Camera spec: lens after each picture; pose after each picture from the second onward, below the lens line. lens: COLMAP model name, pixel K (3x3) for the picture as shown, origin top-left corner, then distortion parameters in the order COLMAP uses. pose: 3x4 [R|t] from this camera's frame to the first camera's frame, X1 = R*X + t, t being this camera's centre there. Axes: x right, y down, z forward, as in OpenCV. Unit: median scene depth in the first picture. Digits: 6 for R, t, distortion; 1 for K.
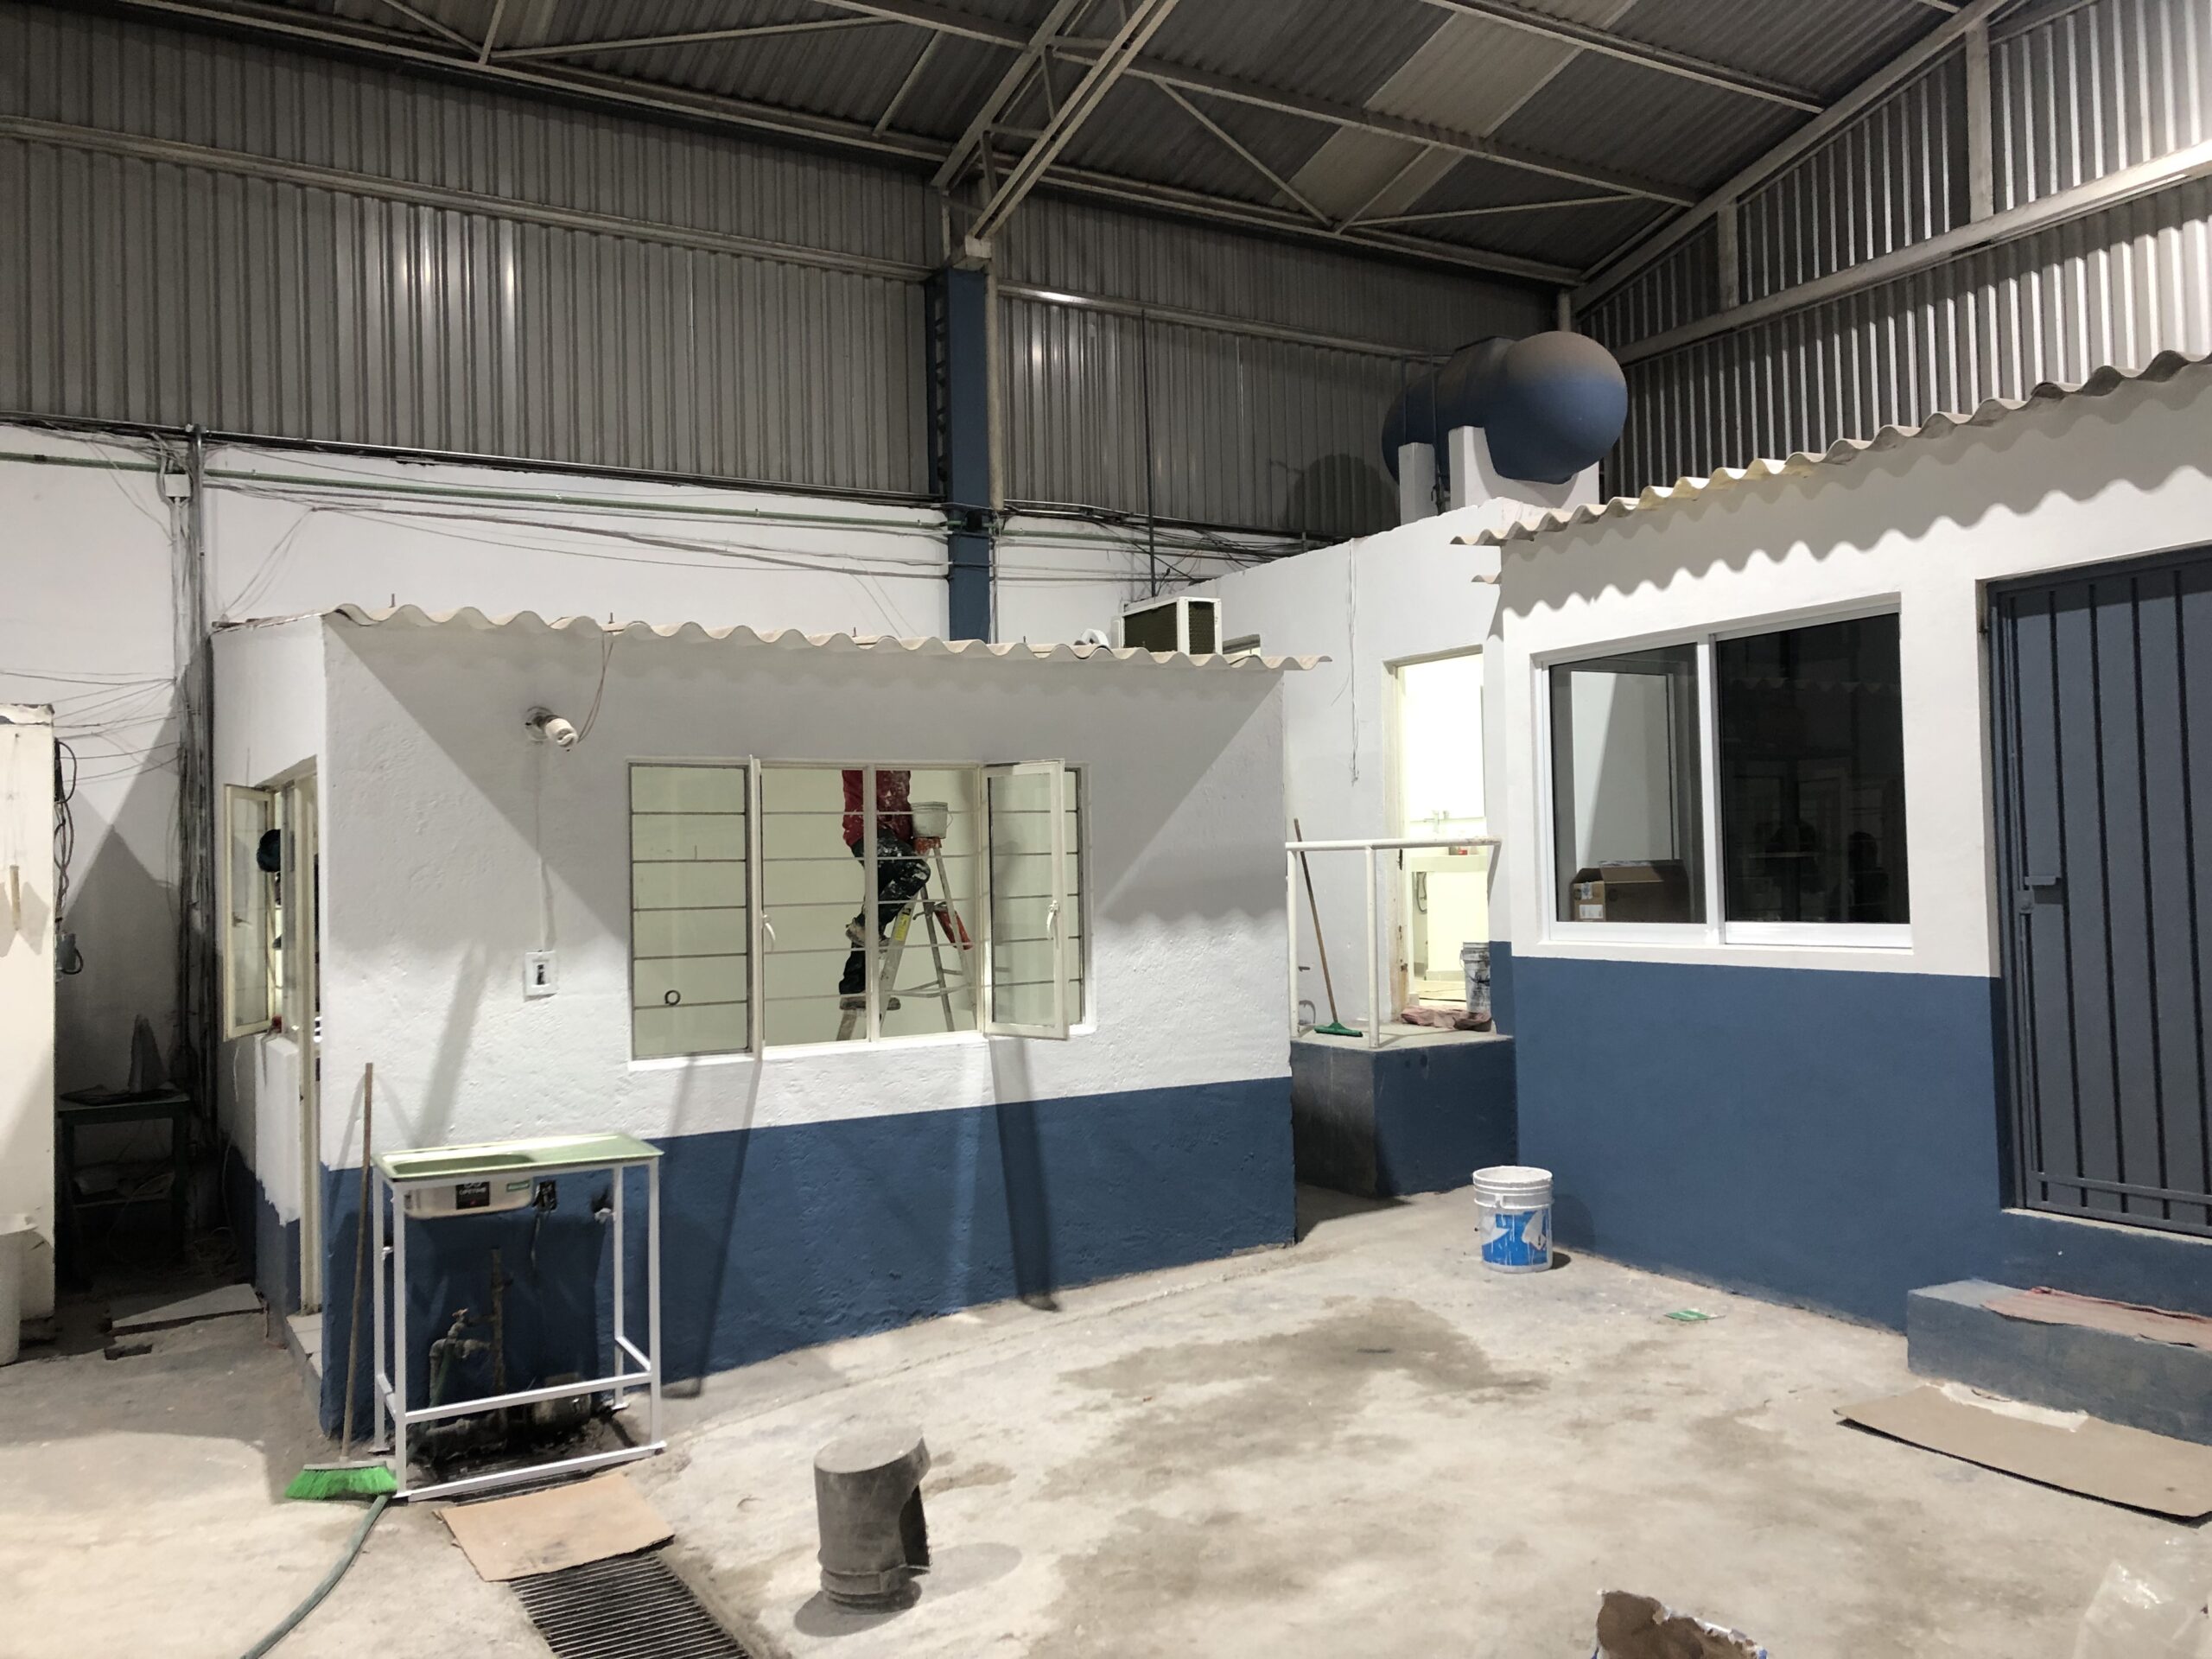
lens RADIAL K [[1811.8, 0, 1118.0], [0, 1811.8, 814.0], [0, 0, 1]] dist [0.057258, -0.059187]
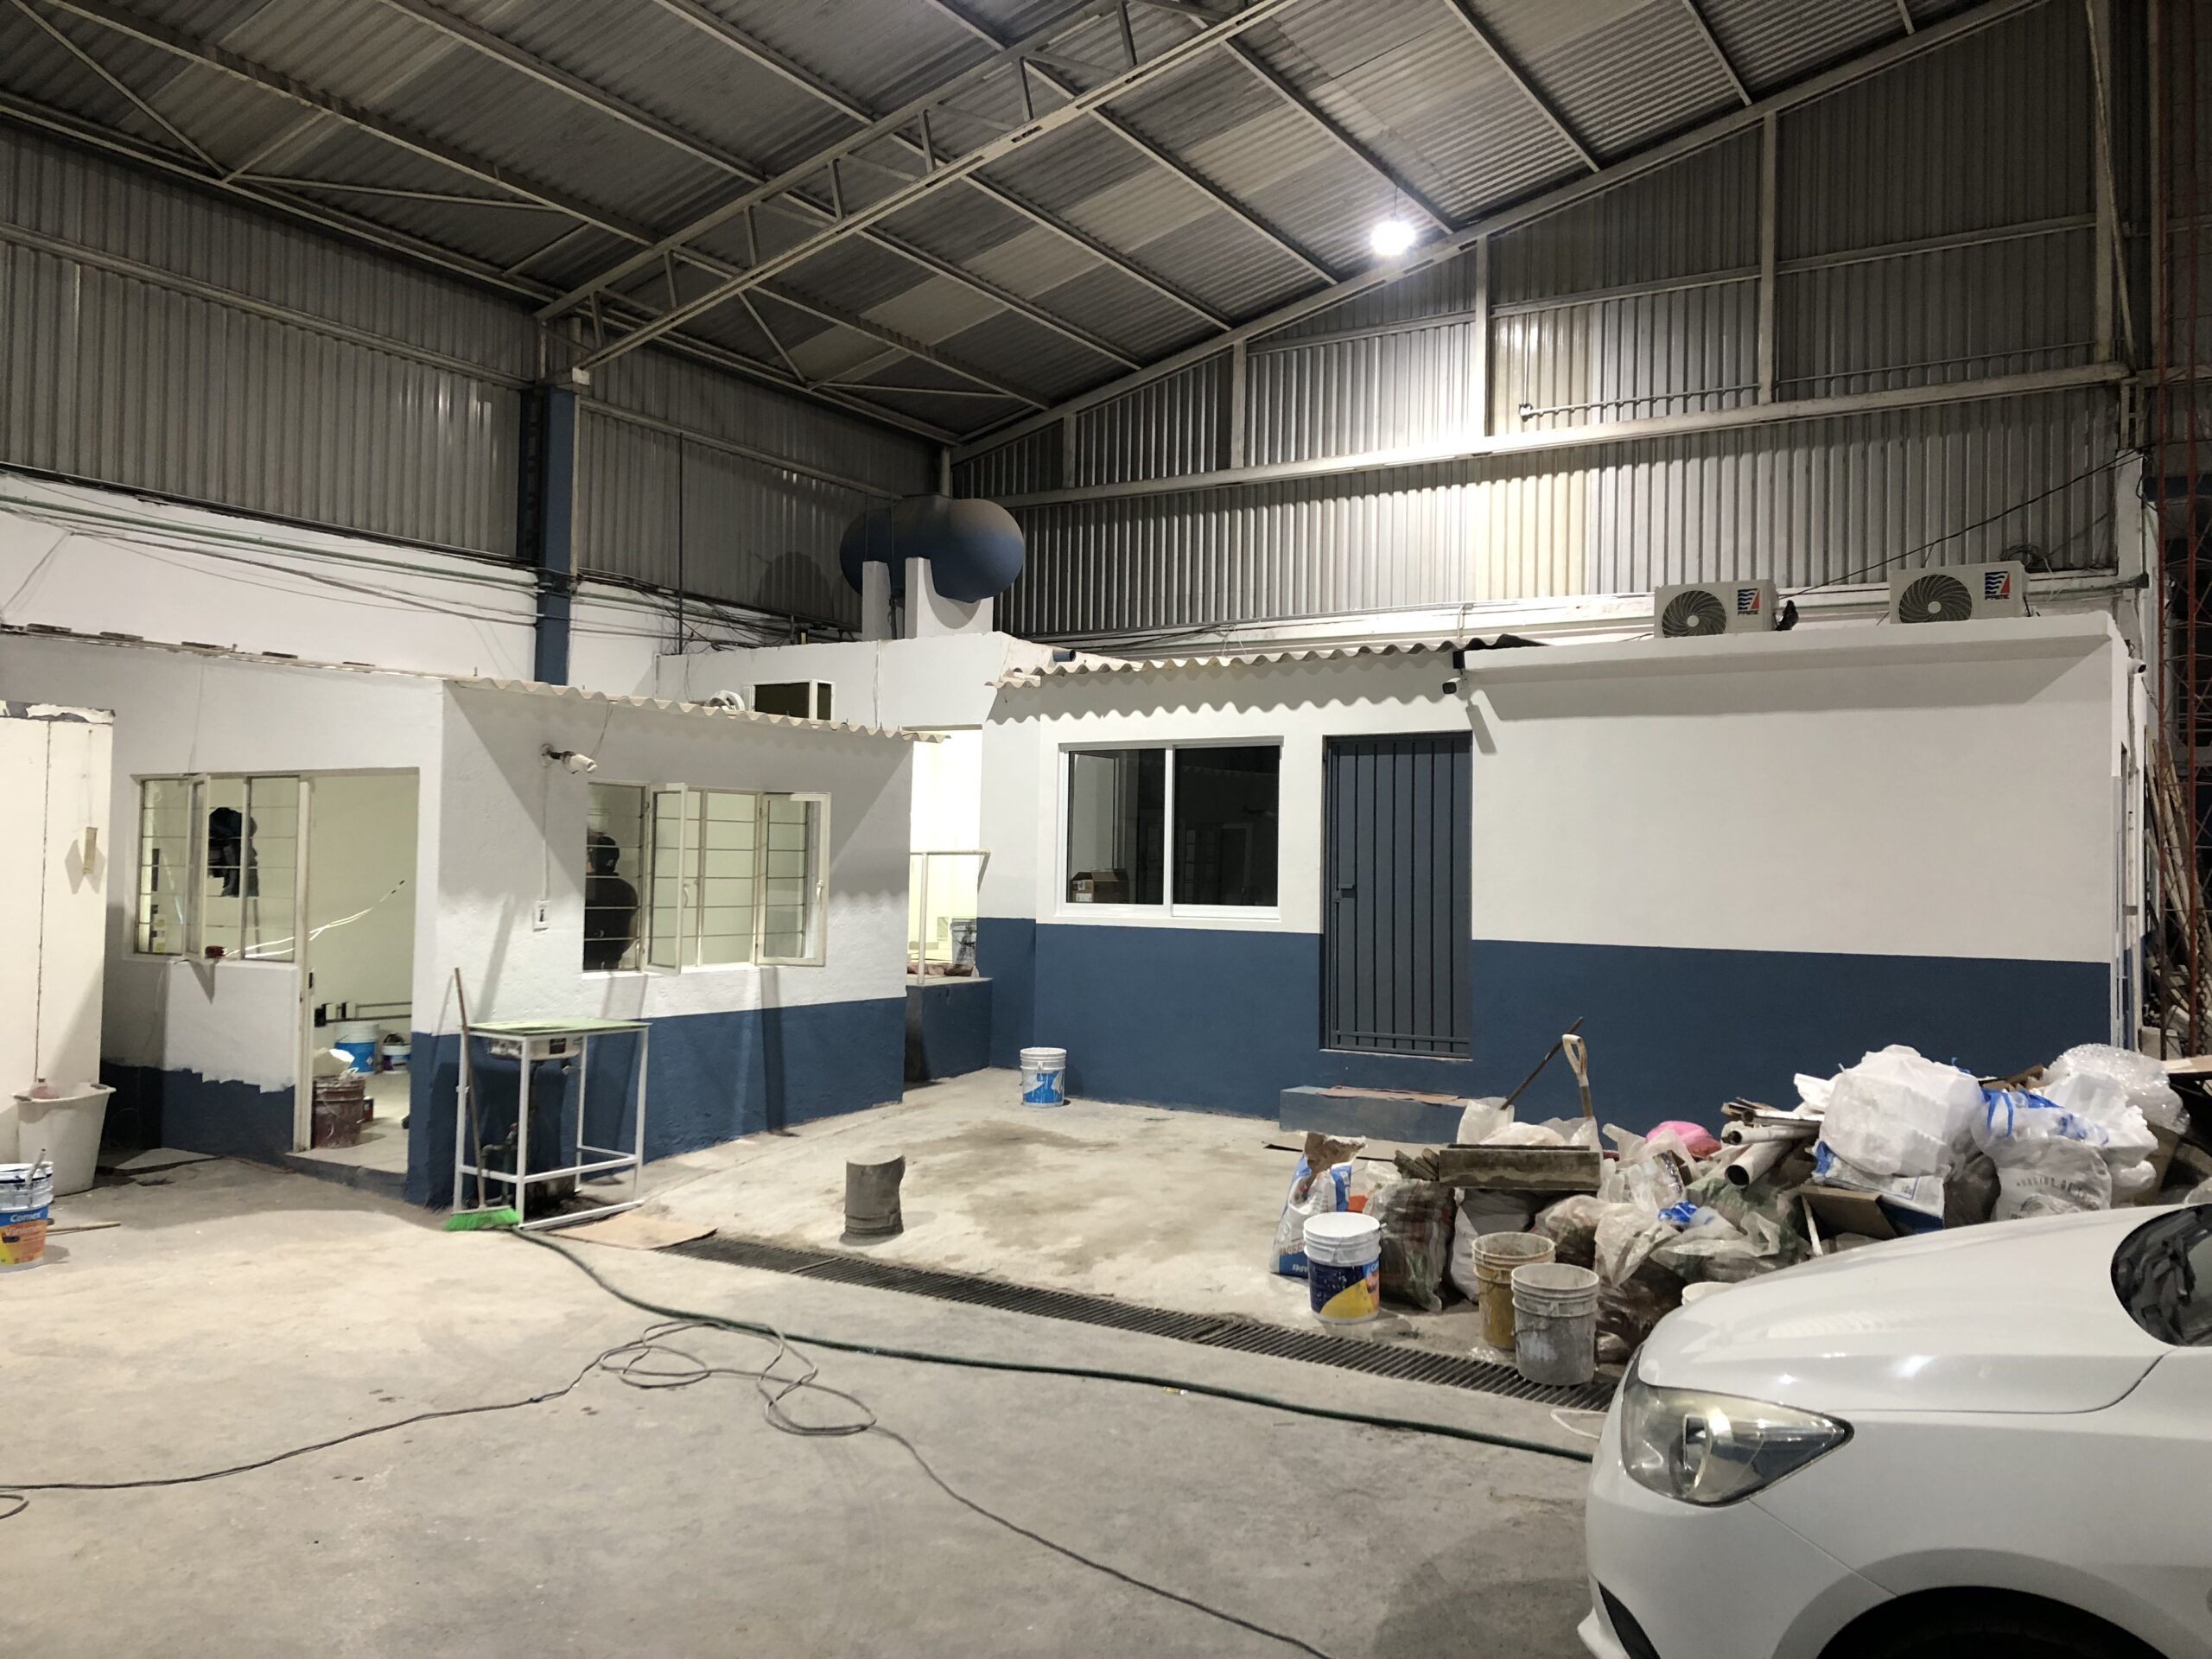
lens RADIAL K [[1811.8, 0, 1118.0], [0, 1811.8, 814.0], [0, 0, 1]] dist [0.057258, -0.059187]
pose [[0.881882, 0.052581, 0.468530, -0.458048], [-0.051547, 0.998557, -0.015041, -0.000468], [-0.468645, -0.010887, 0.883320, -0.453154]]
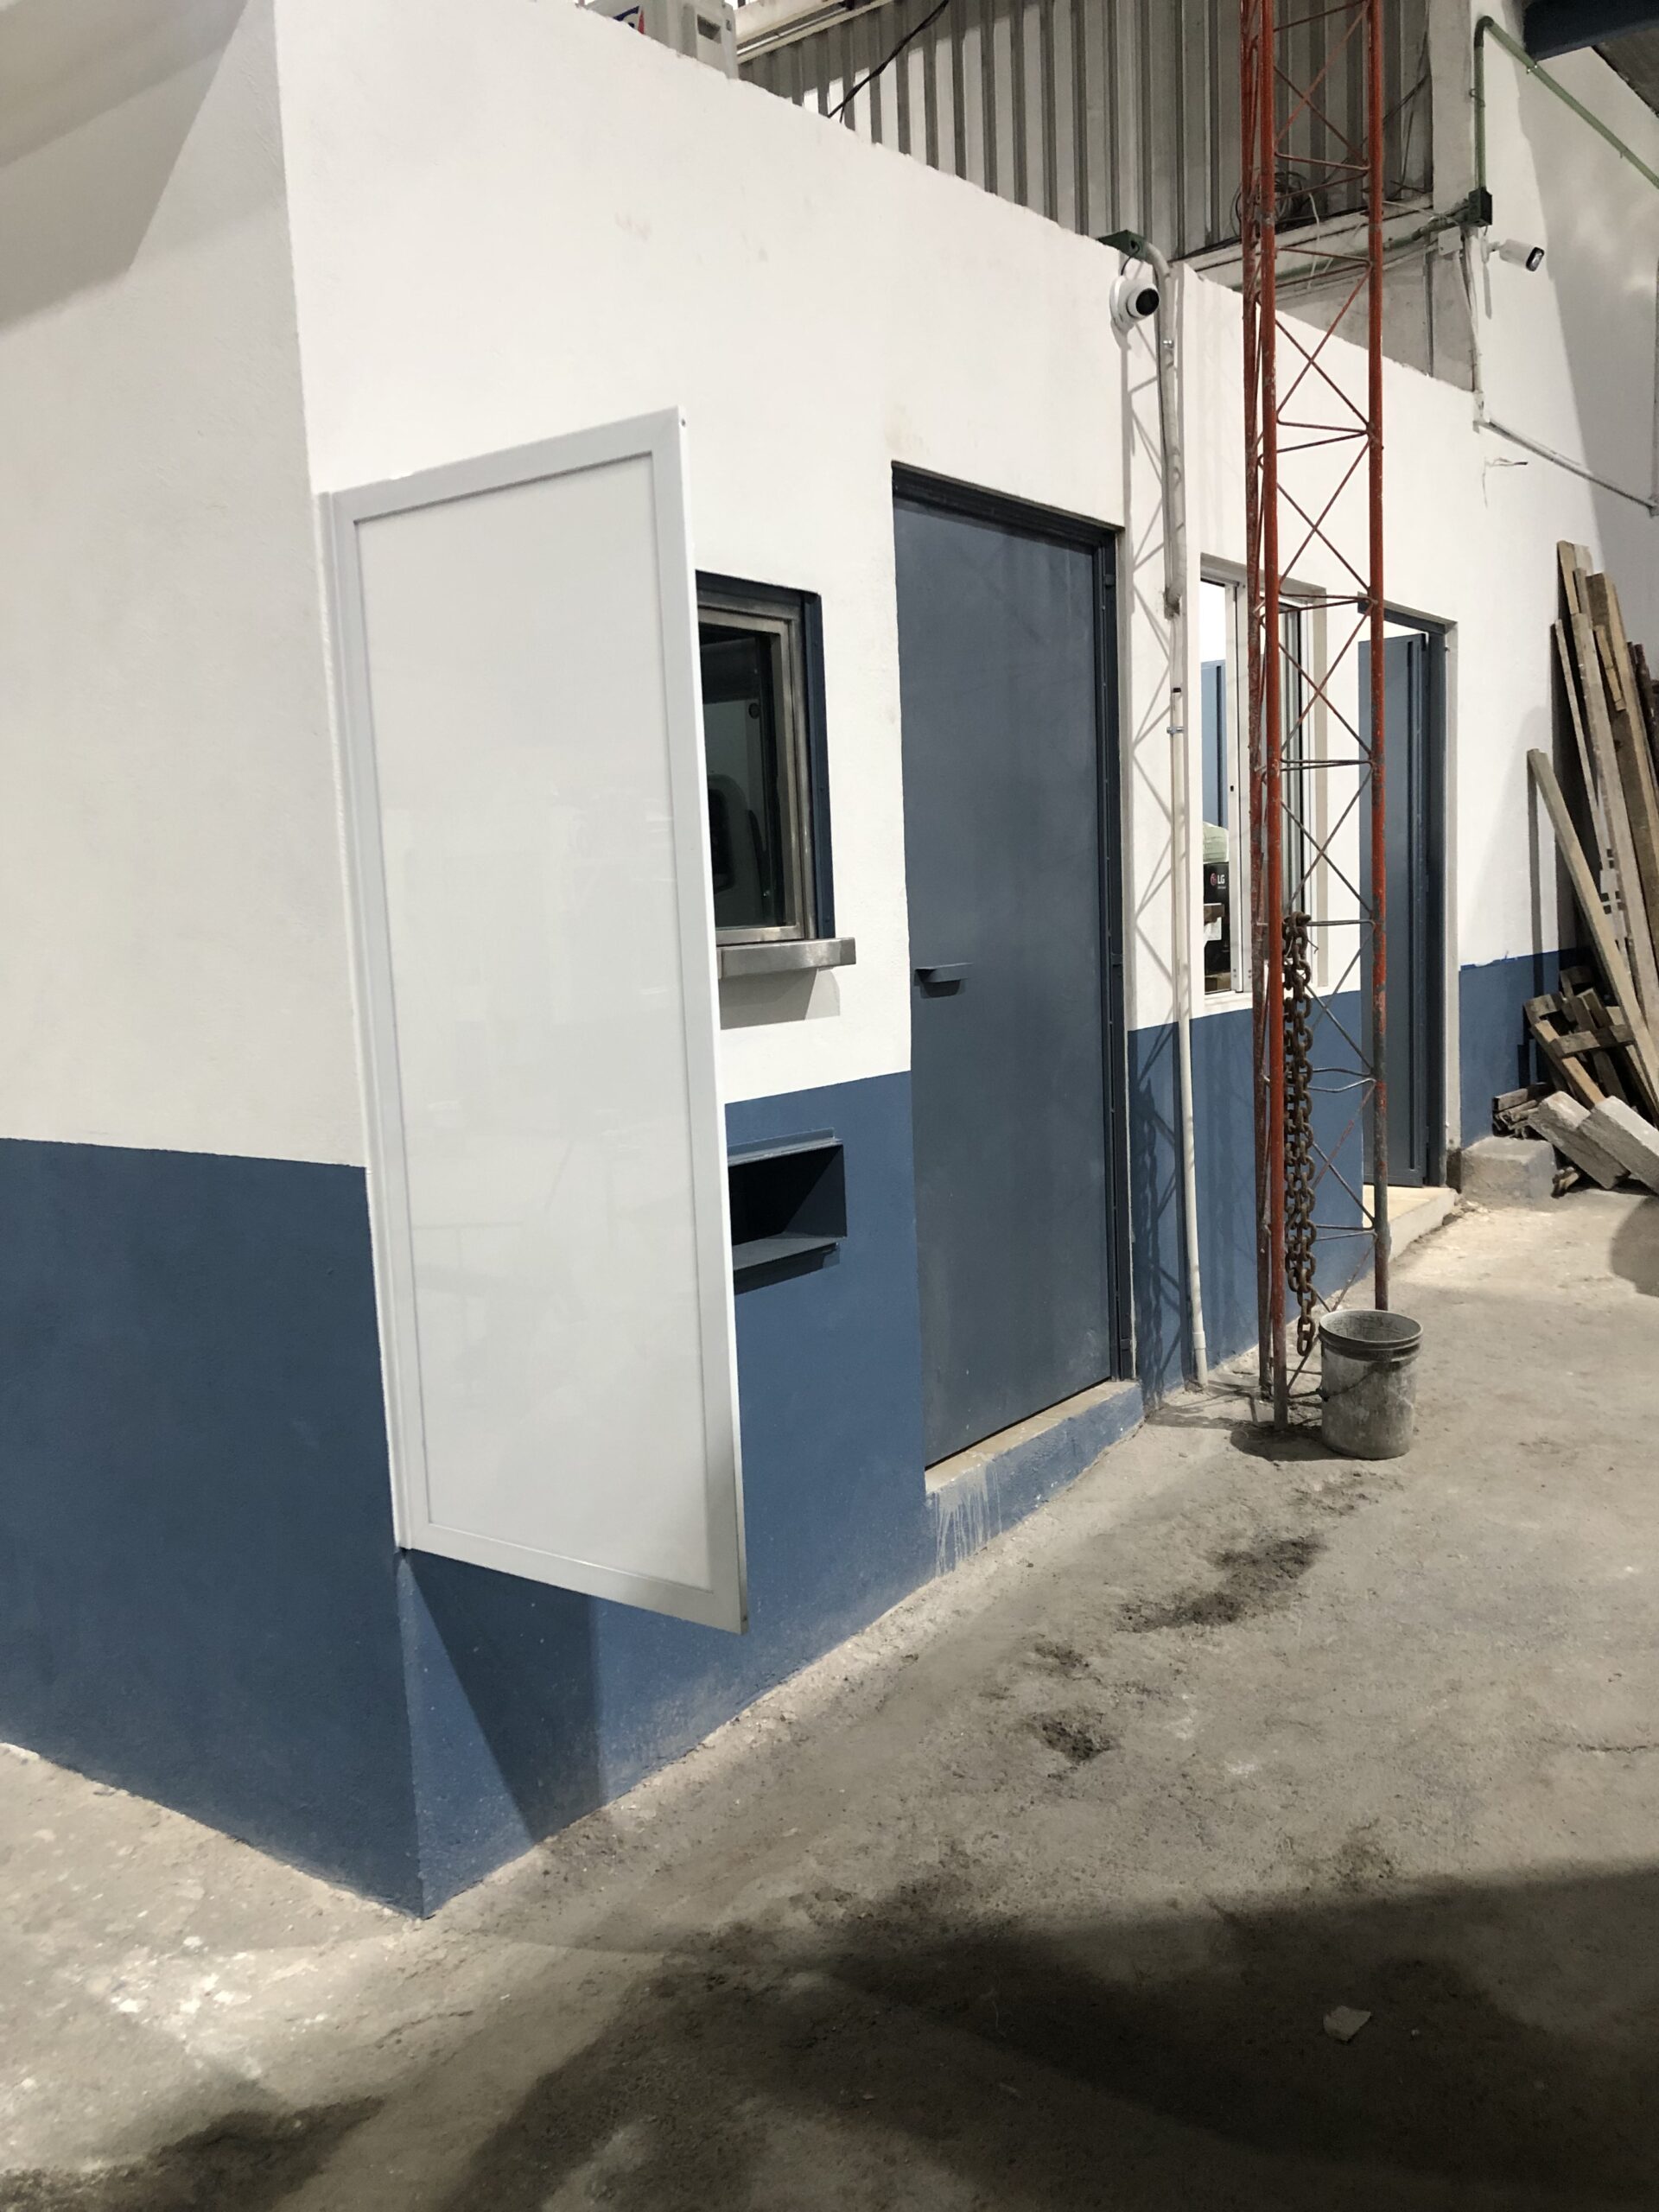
lens RADIAL K [[1811.8, 0, 829.5], [0, 1811.8, 1106.0], [0, 0, 1]] dist [0.057258, -0.059187]
pose [[0.918657, -0.061425, 0.390252, 0.531387], [0.010126, 0.991175, 0.132173, -0.017691], [-0.394927, -0.117470, 0.911171, -0.060542]]
